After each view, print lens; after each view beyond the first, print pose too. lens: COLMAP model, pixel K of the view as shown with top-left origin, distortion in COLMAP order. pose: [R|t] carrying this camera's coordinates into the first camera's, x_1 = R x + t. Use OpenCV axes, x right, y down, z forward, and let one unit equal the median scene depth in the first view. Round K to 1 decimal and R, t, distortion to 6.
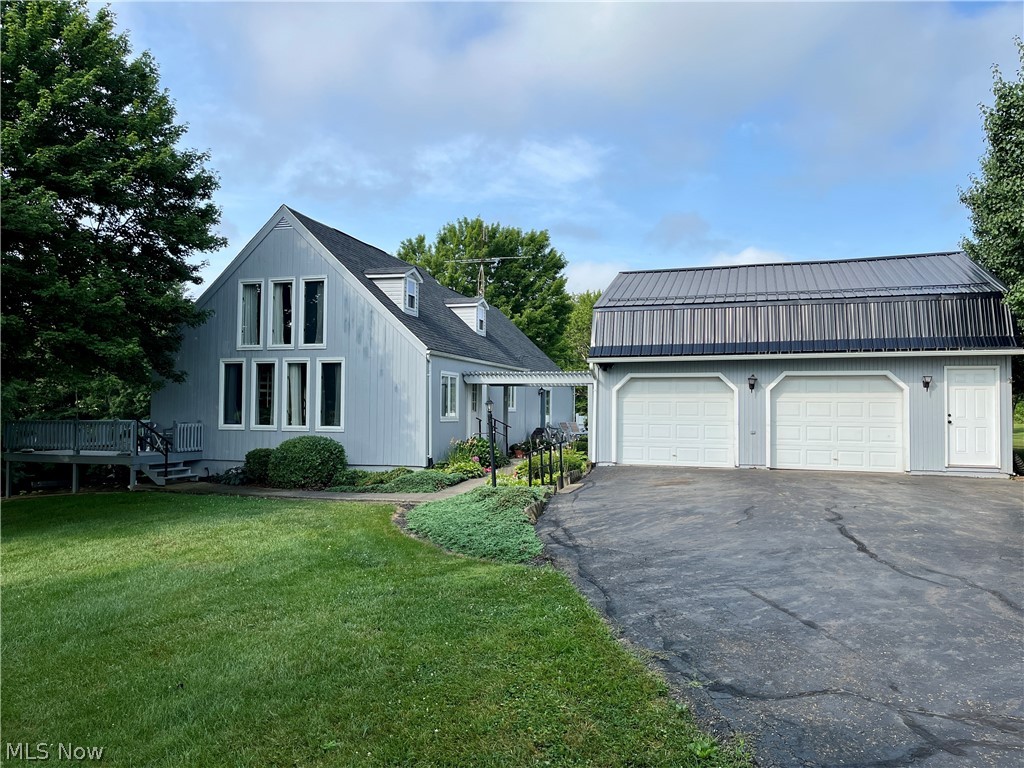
lens RADIAL K [[789.0, 0, 510.4], [0, 789.0, 383.4], [0, 0, 1]] dist [-0.004875, -0.001067]
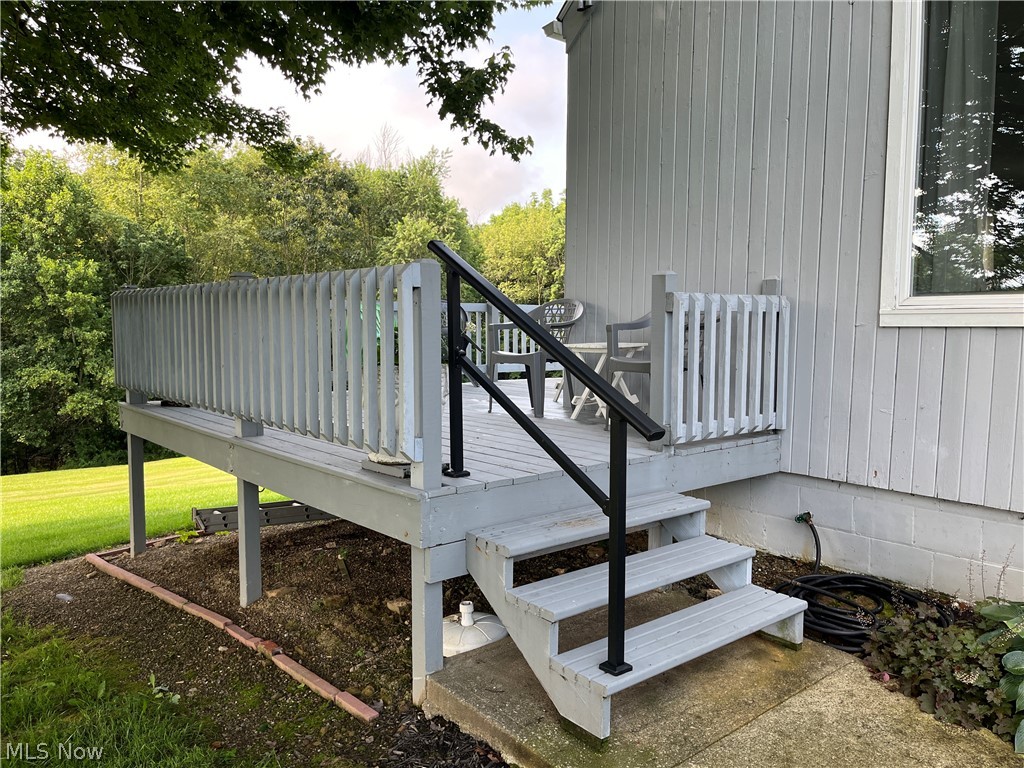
lens RADIAL K [[789.0, 0, 510.8], [0, 789.0, 386.5], [0, 0, 1]] dist [-0.004875, -0.001067]
pose [[0.852474, 0.042546, -0.521036, -0.373299], [0.020531, 0.993189, 0.114691, 0.053434], [0.522367, -0.108469, 0.845794, 0.856900]]
